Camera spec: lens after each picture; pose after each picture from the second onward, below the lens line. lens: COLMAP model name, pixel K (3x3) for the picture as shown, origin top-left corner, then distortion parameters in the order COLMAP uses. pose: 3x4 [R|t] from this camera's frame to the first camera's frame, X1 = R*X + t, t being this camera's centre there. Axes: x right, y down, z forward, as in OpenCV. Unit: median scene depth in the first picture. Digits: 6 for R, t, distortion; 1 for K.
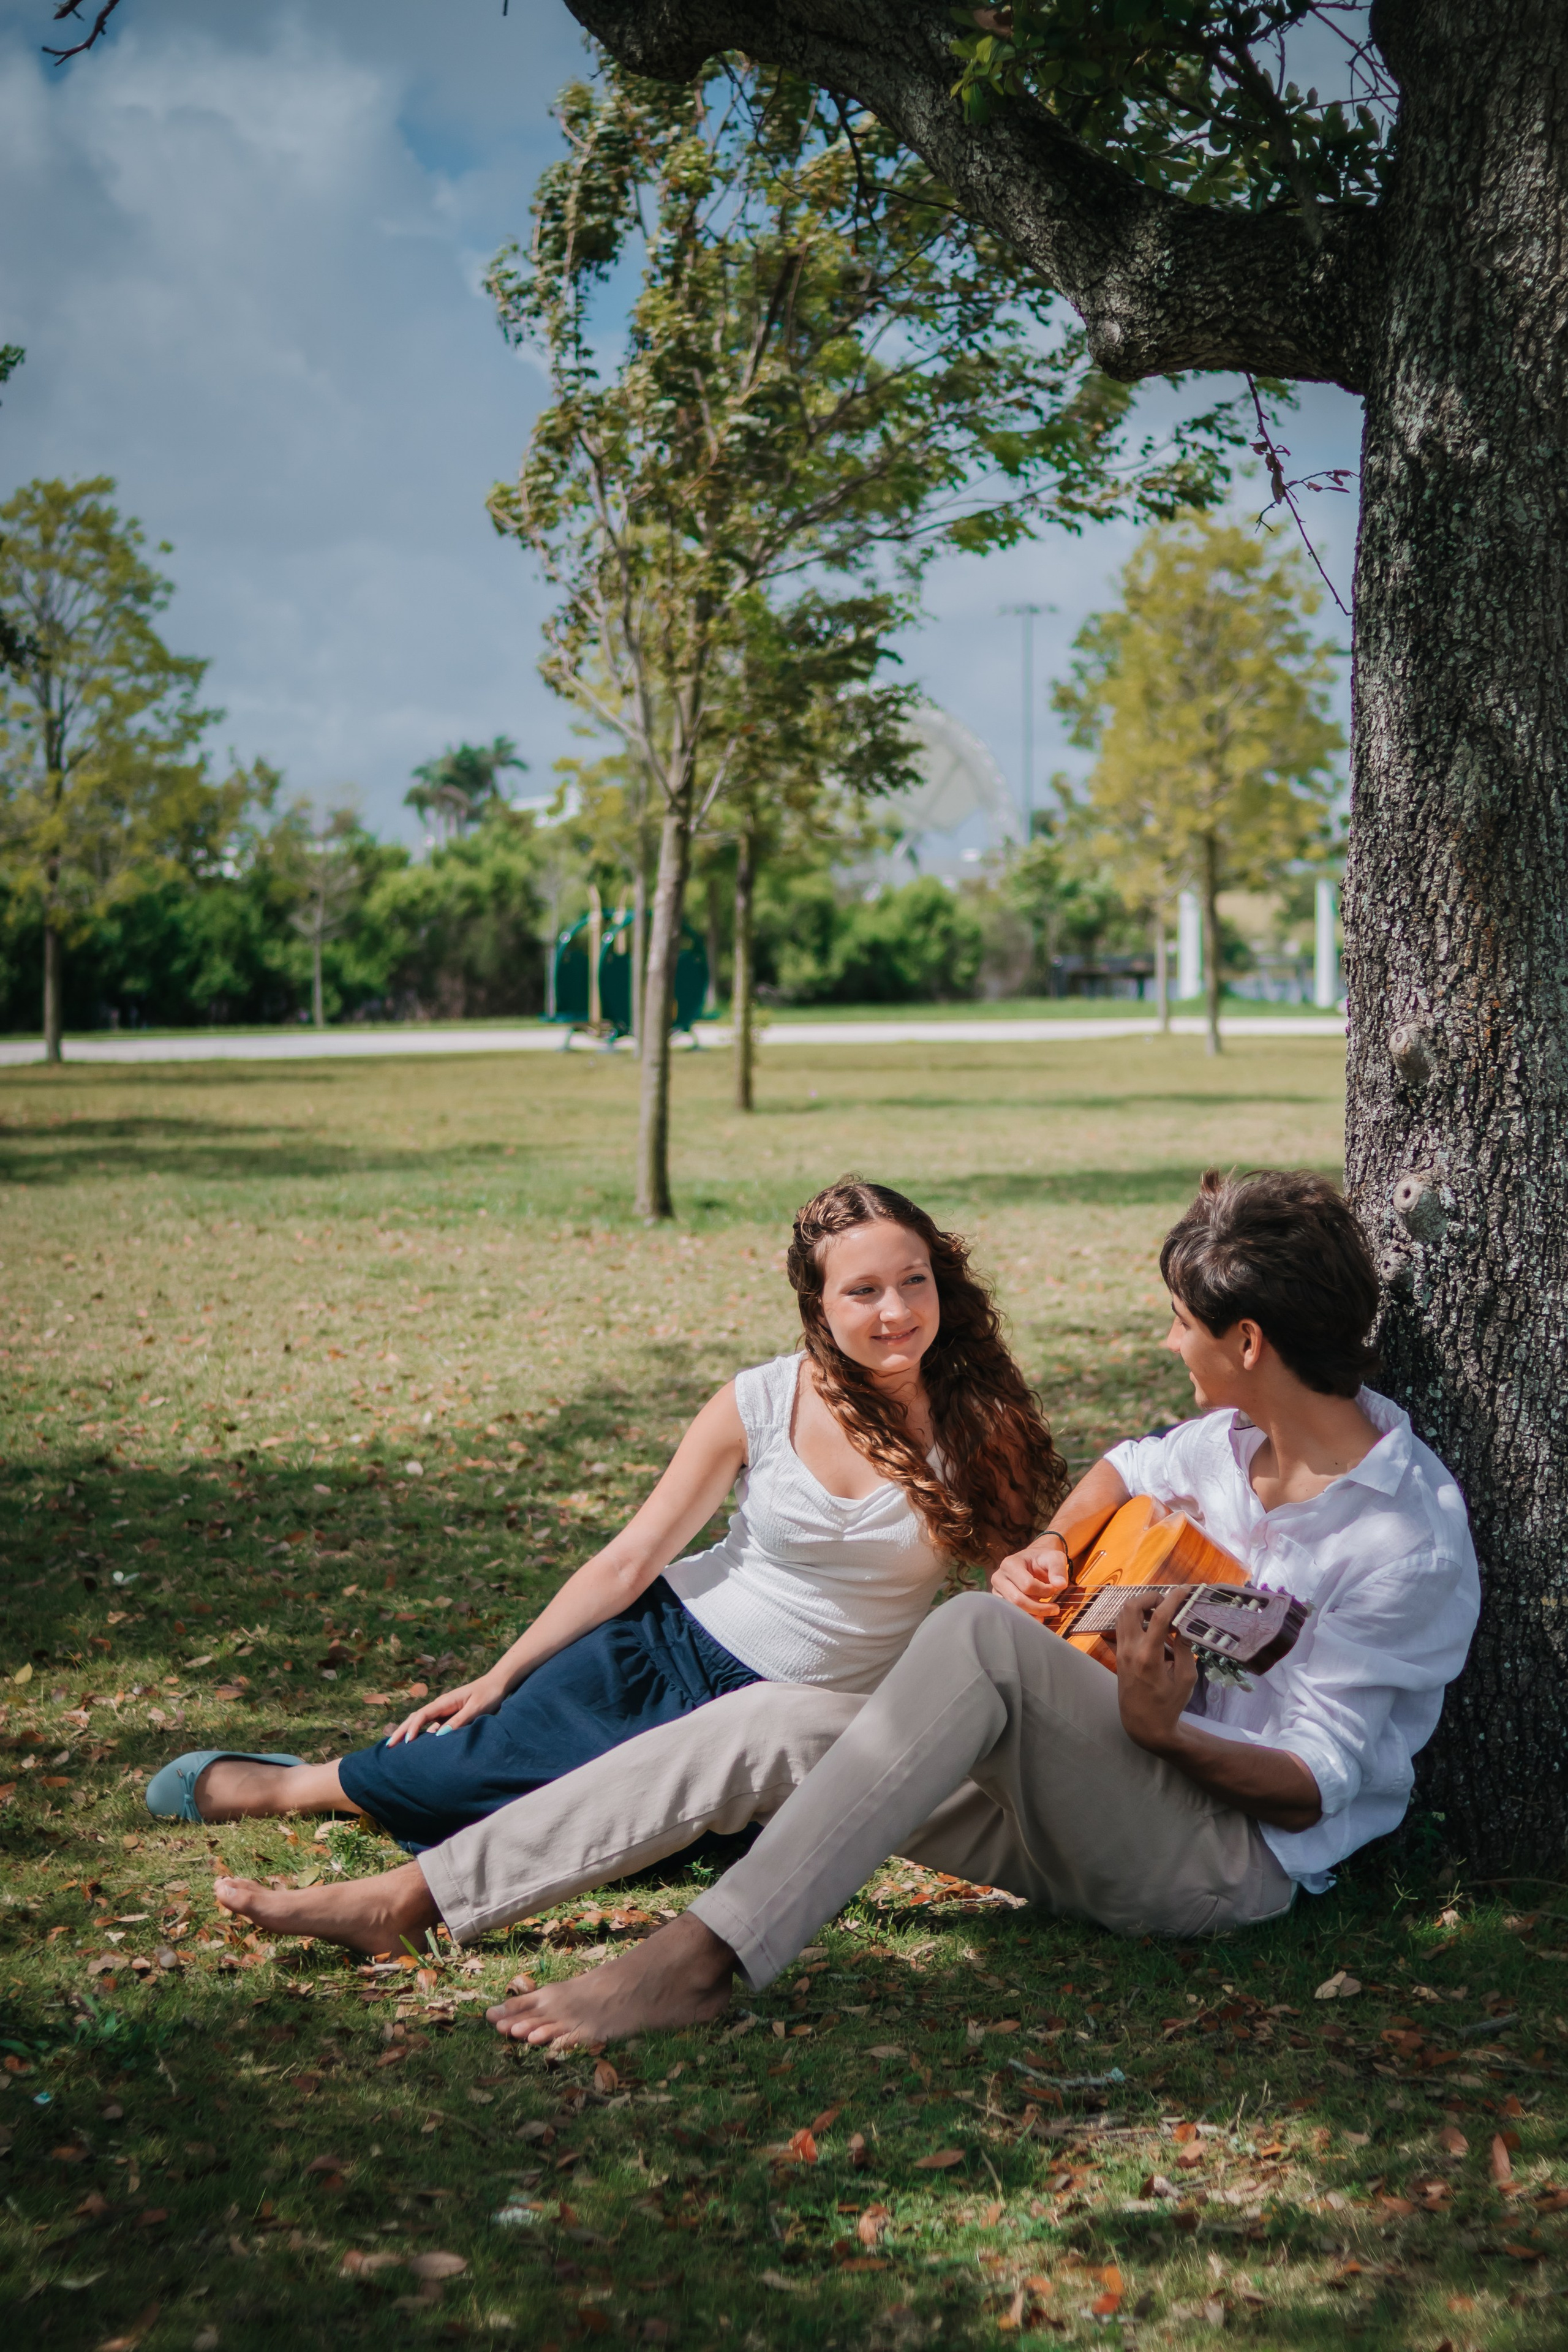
lens RADIAL K [[3740.9, 0, 784.0], [0, 3740.9, 1176.0], [0, 0, 1]] dist [-0.149432, 0.055481]
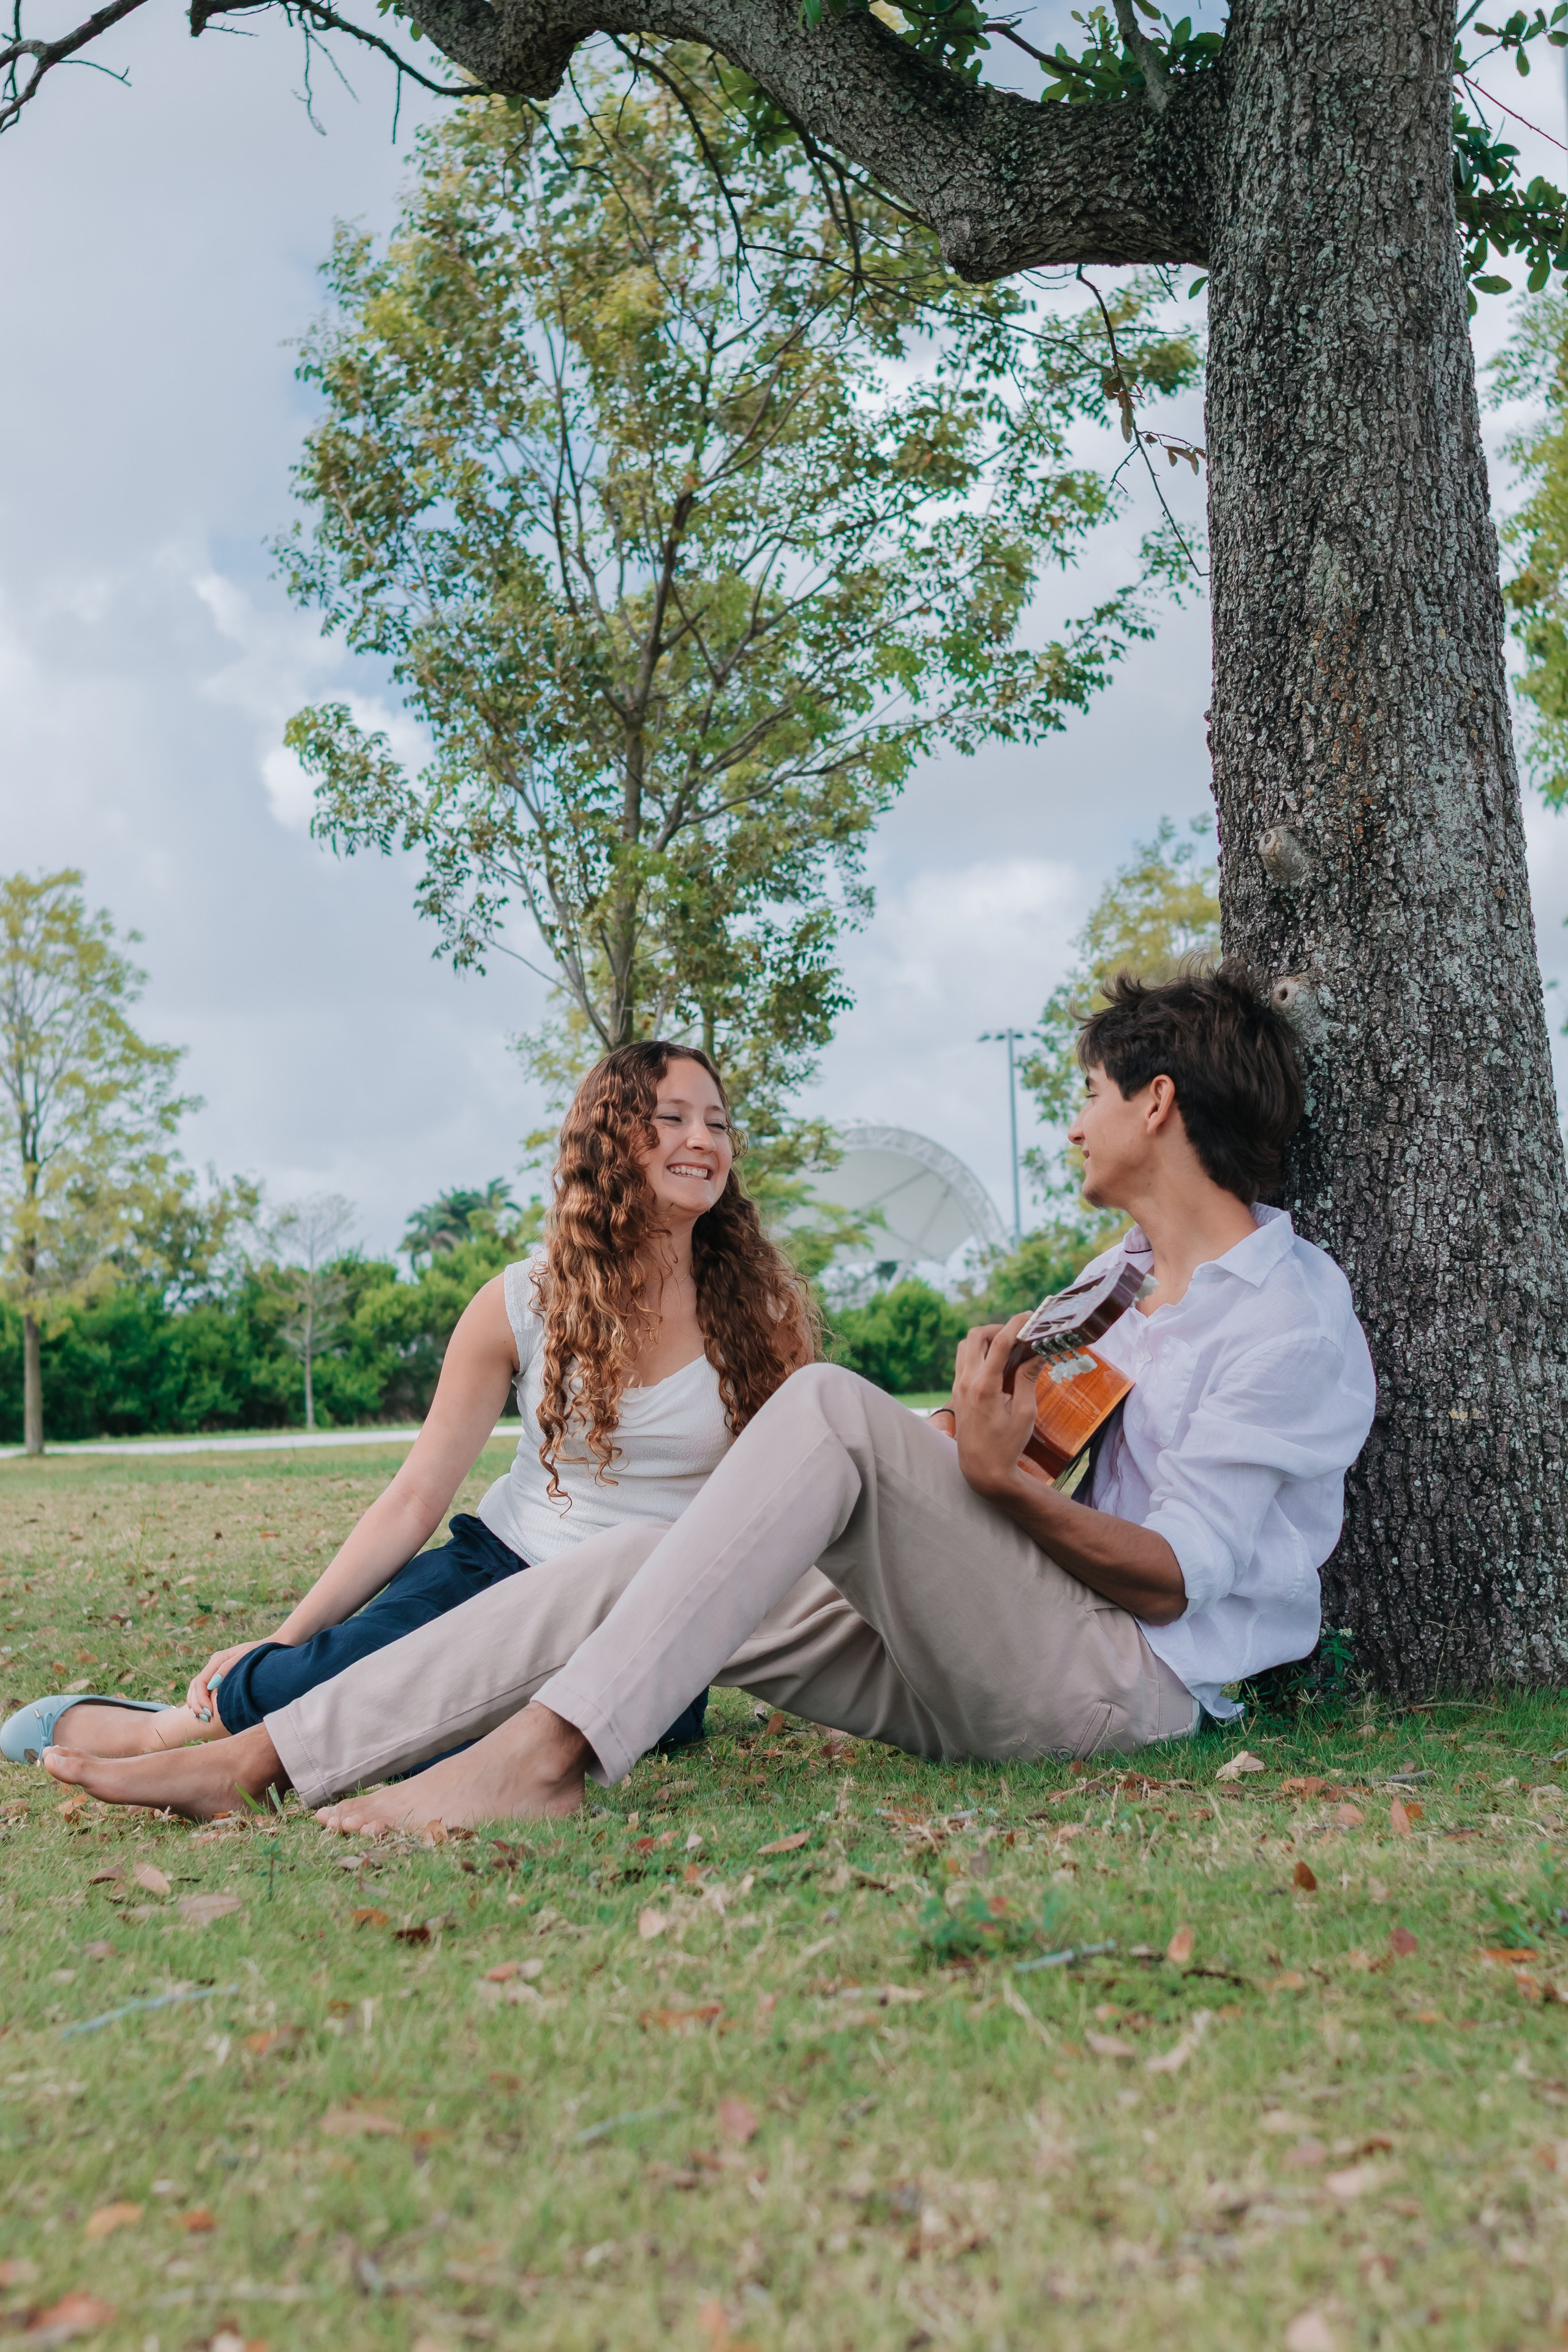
lens RADIAL K [[3708.6, 0, 784.0], [0, 3708.6, 1176.0], [0, 0, 1]] dist [-0.018037, 0.087966]
pose [[0.999375, -0.035274, 0.002175, 0.034314], [0.035286, 0.992522, -0.116858, 0.156615], [0.001964, 0.116862, 0.993146, 0.055196]]
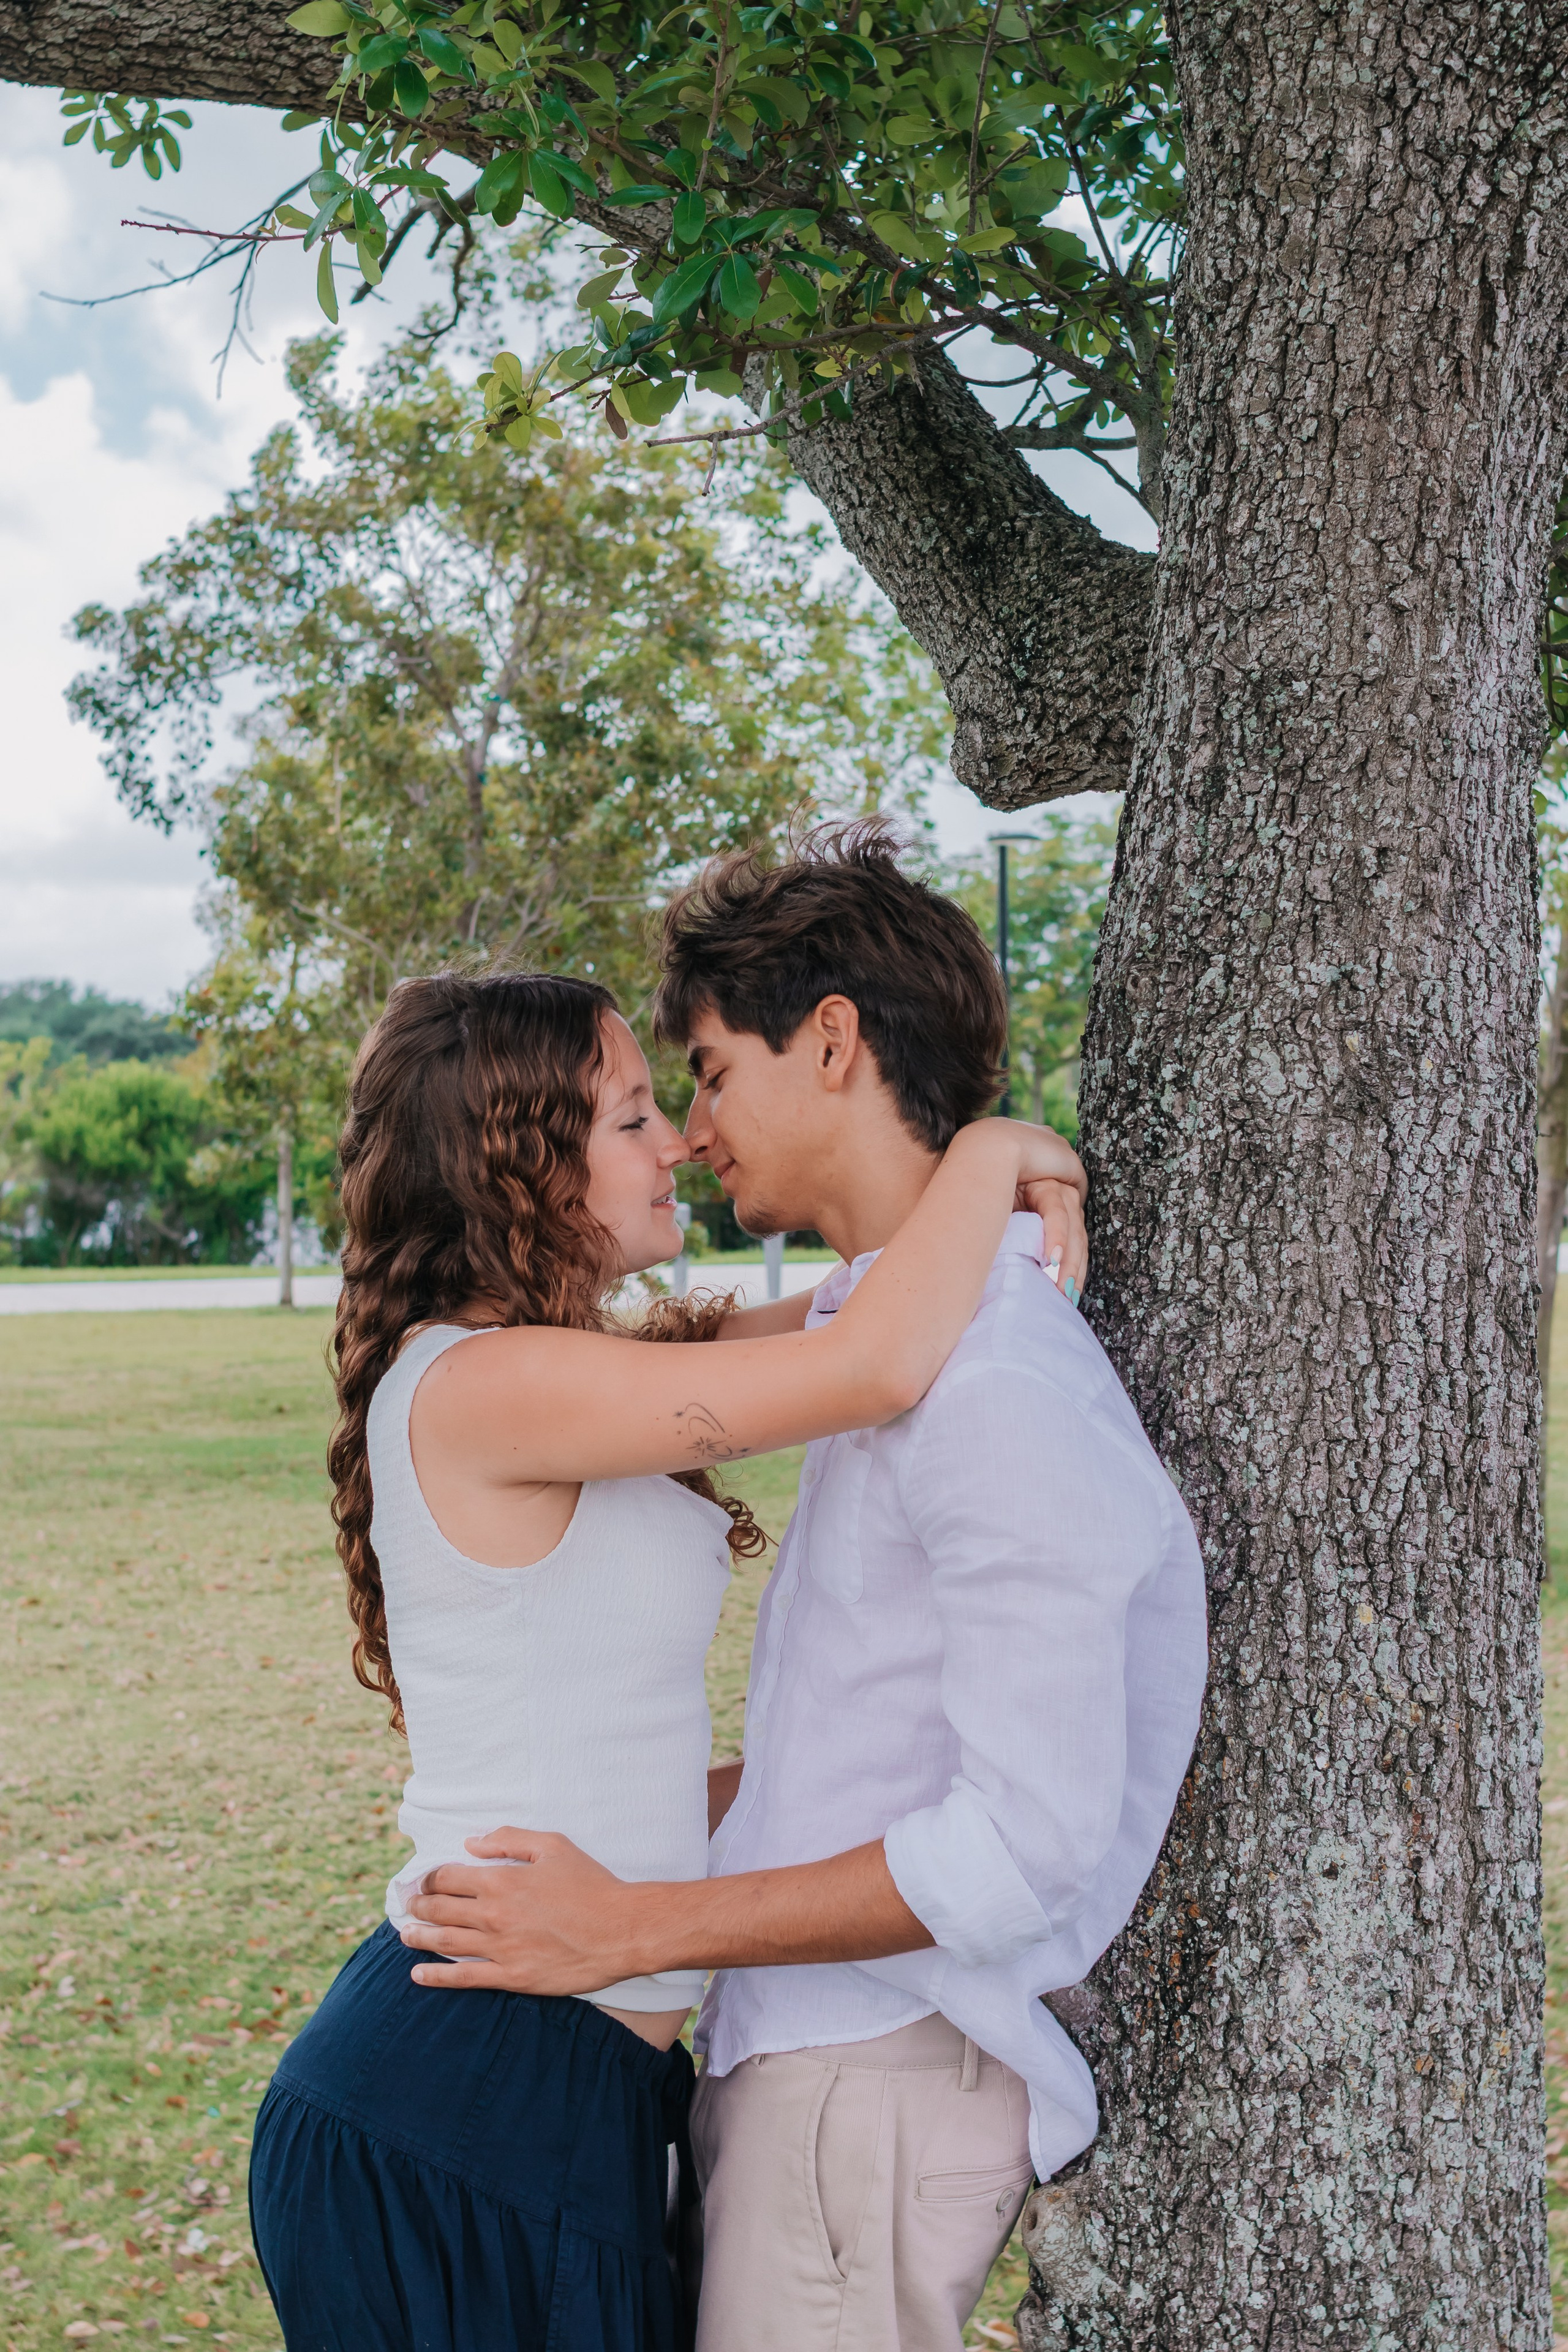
lens RADIAL K [[3708.6, 0, 784.0], [0, 3708.6, 1176.0], [0, 0, 1]] dist [-0.018037, 0.087966]
pose [[0.935499, -0.000077, -0.353330, 0.338126], [-0.014916, 0.999100, -0.039710, -0.138633], [0.353015, 0.042419, 0.934656, 0.412025]]
